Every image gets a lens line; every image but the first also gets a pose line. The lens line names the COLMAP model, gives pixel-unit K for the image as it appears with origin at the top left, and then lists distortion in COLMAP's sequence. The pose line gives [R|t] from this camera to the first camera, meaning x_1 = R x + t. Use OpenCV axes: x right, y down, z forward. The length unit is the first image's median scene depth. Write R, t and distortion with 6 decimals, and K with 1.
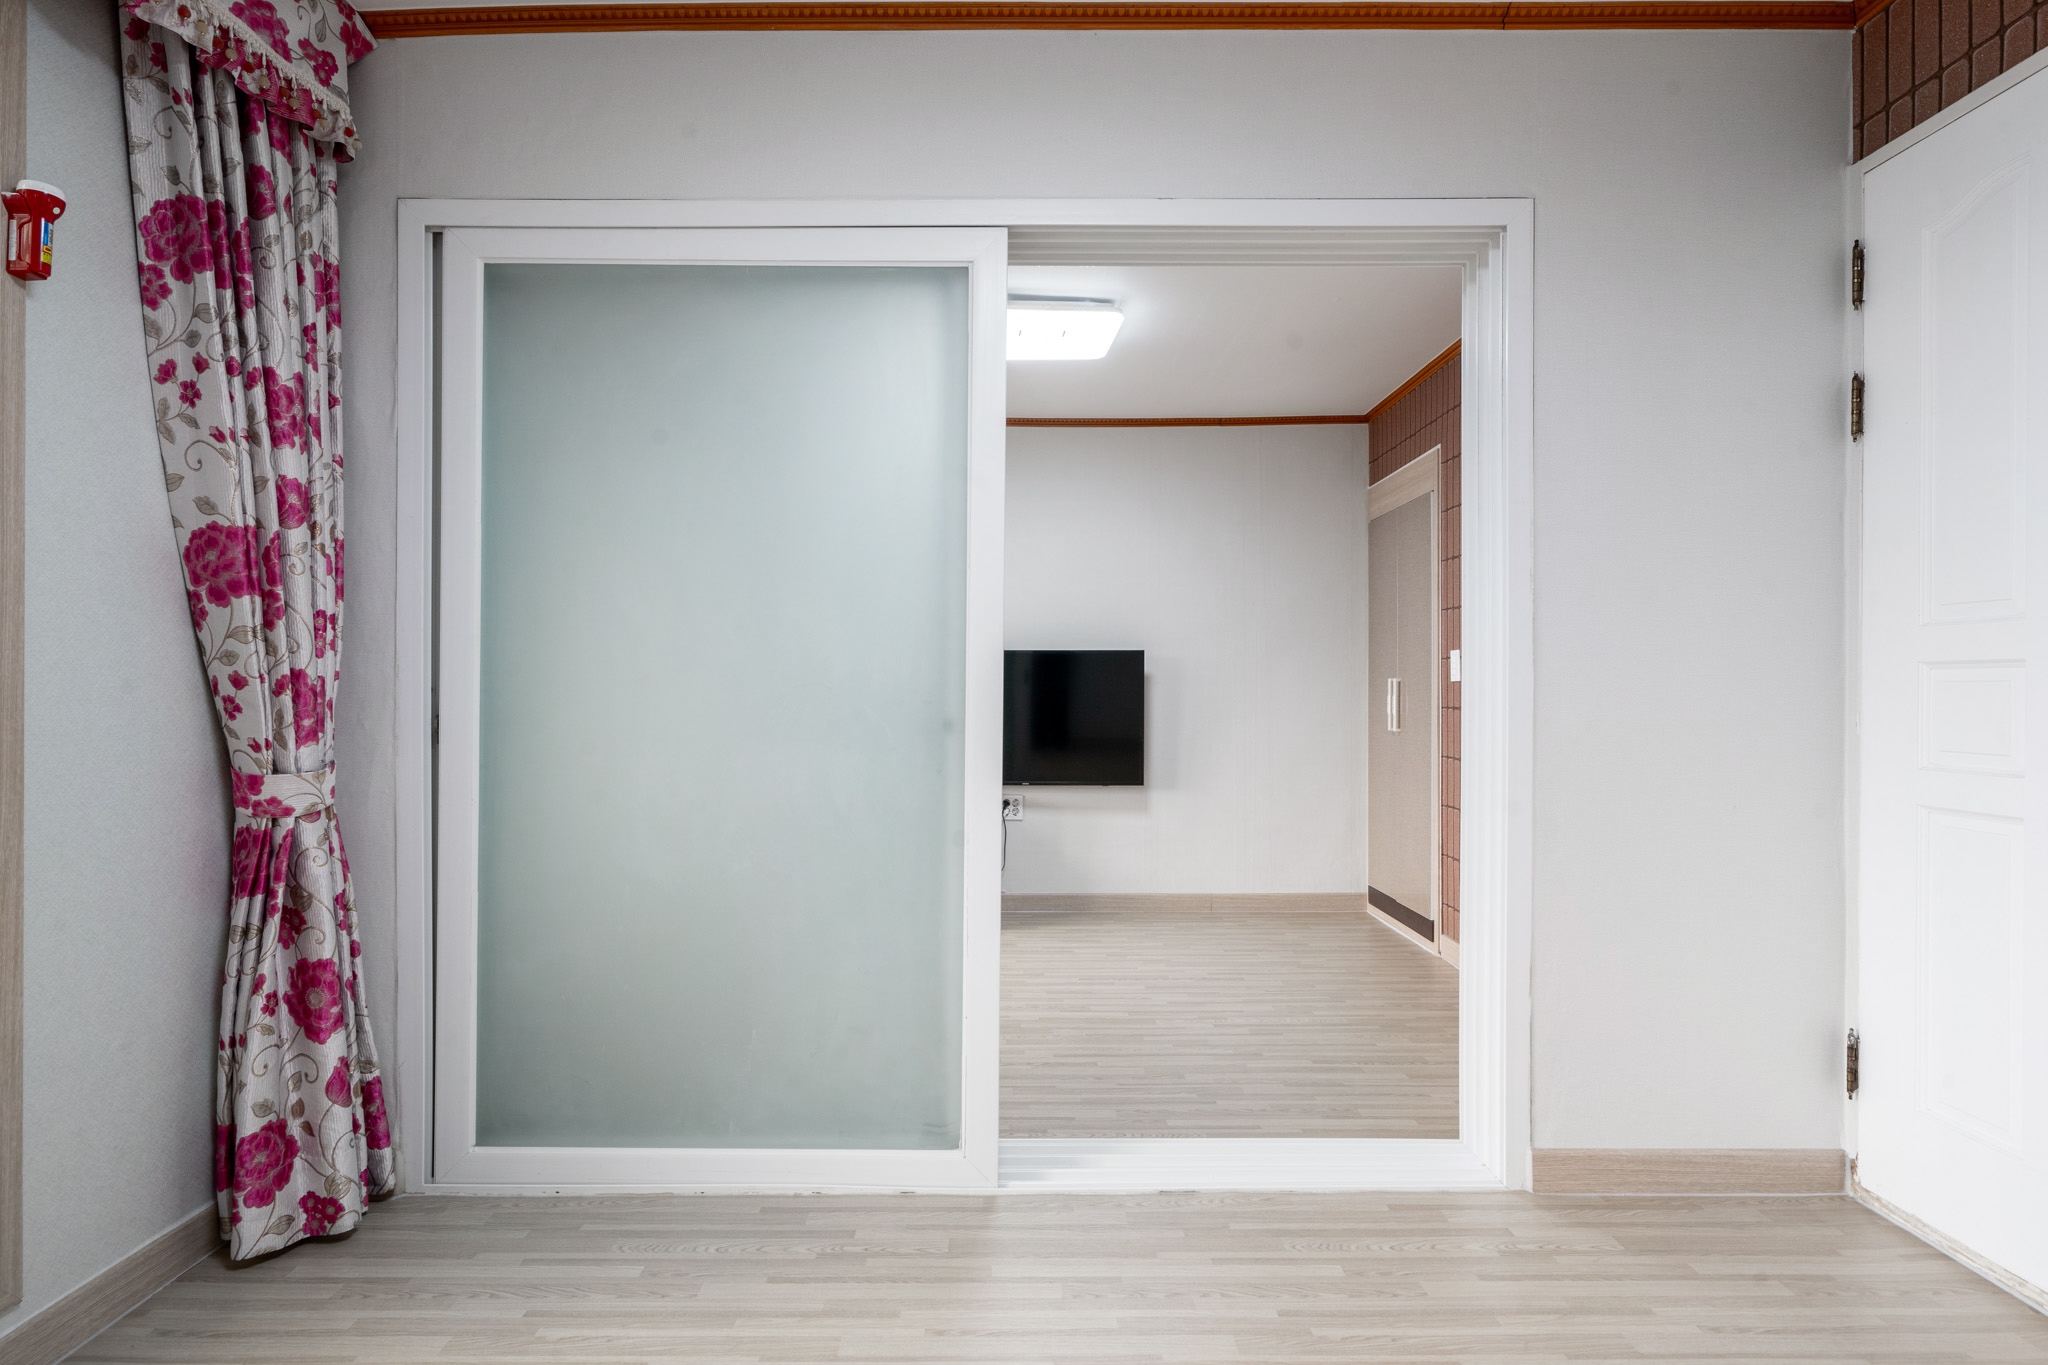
lens RADIAL K [[1053.4, 0, 1013.7], [0, 1053.4, 667.1], [0, 0, 1]] dist [0.013159, -0.000505]
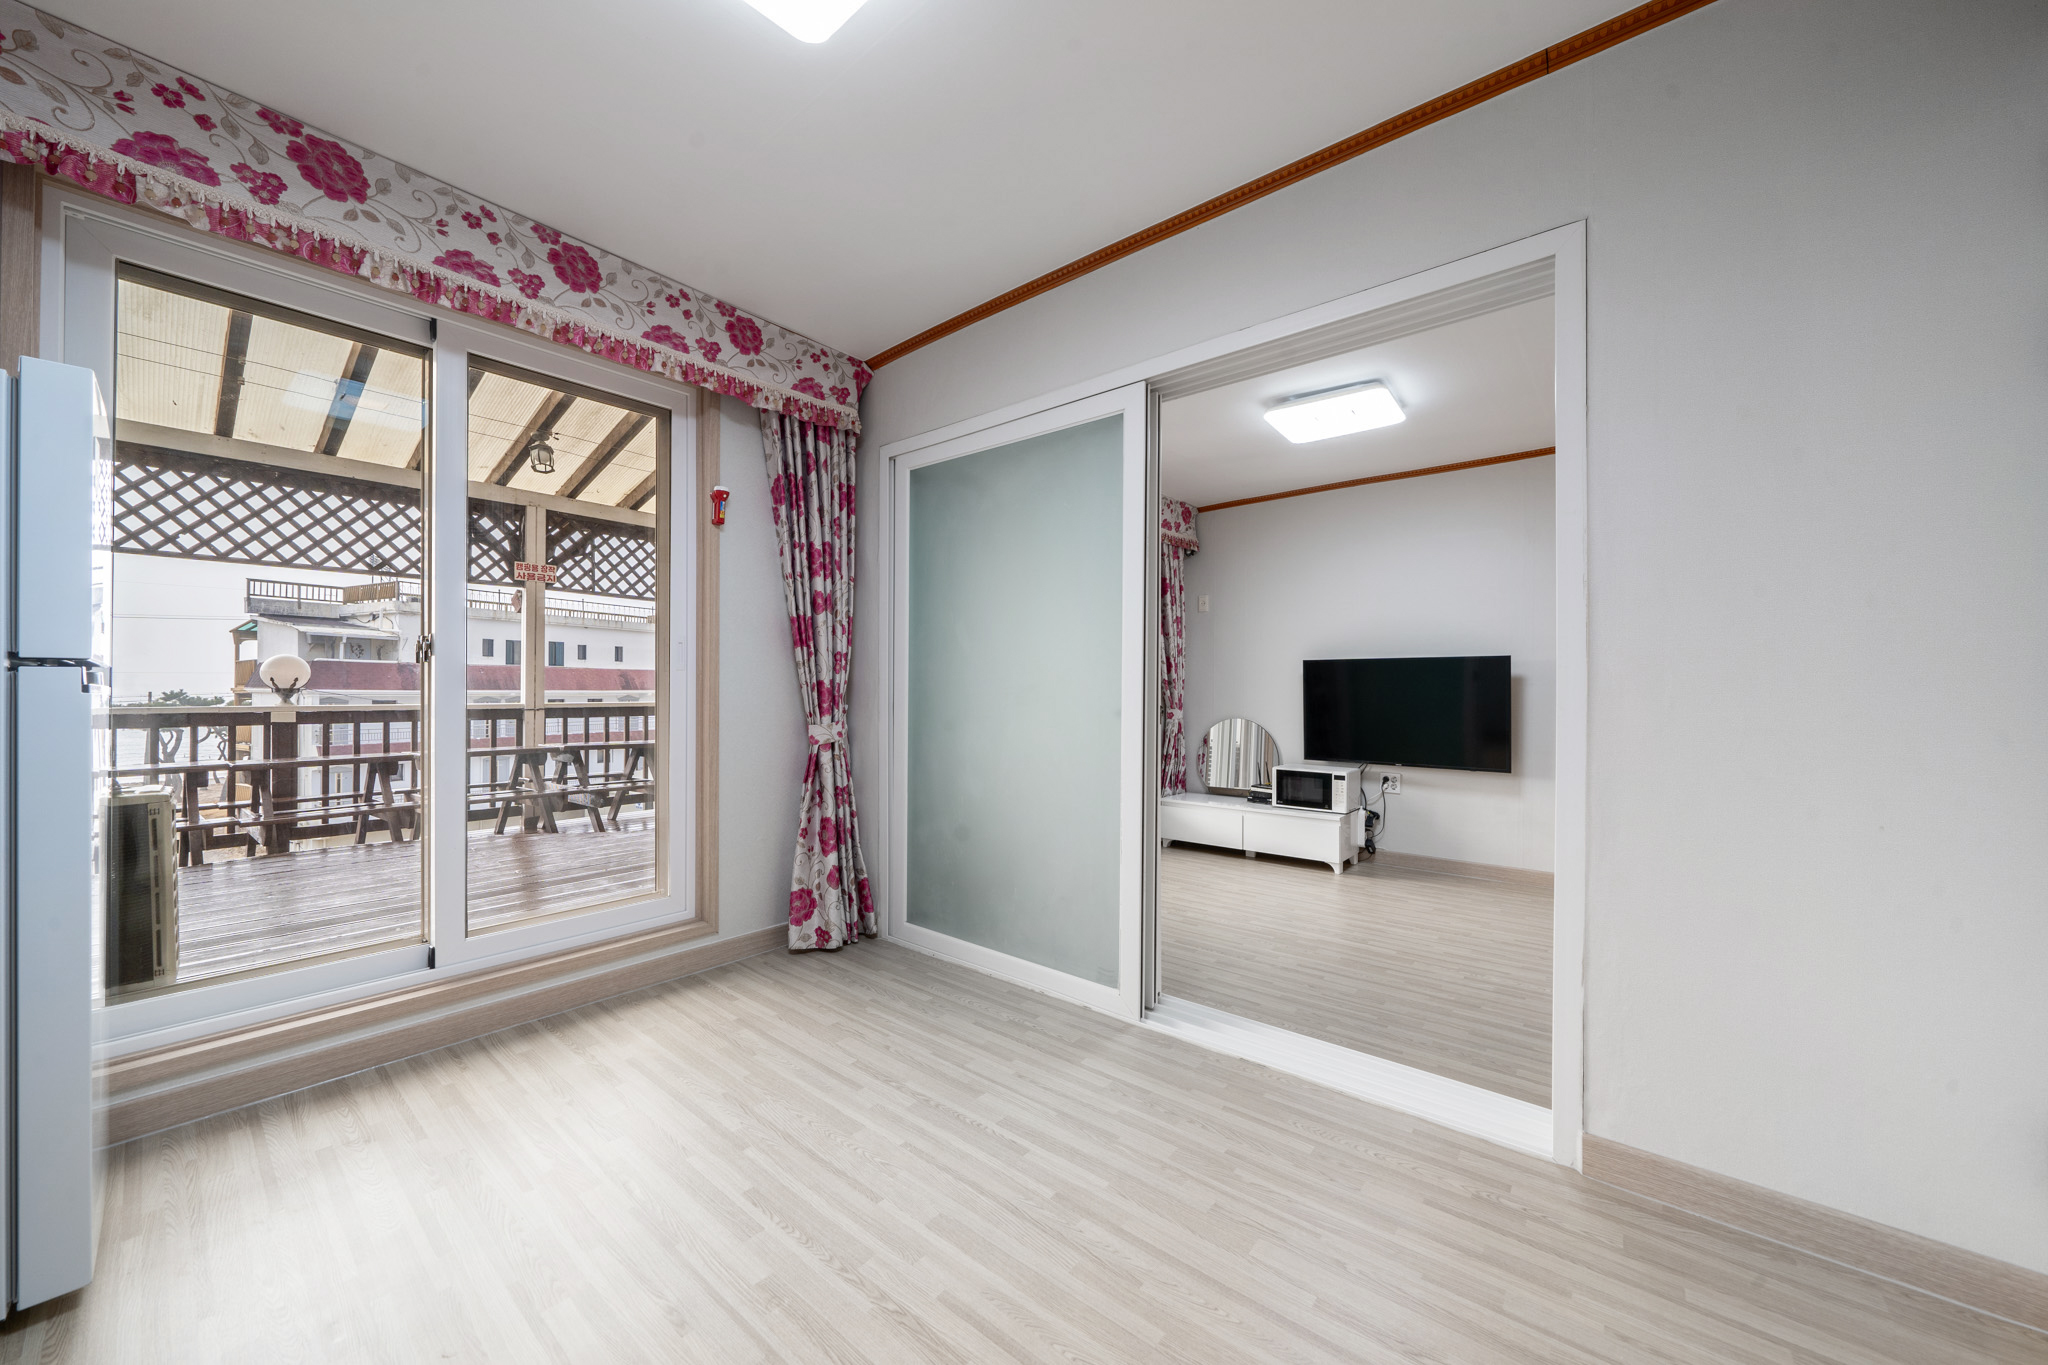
lens RADIAL K [[761.5, 0, 1054.8], [0, 761.5, 669.3], [0, 0, 1]] dist [0.004619, 0.001131]
pose [[0.768224, -0.013996, -0.640028, 0.630502], [0.011390, 0.999902, -0.008194, 0.000062], [0.640079, -0.000995, 0.768308, 0.097482]]
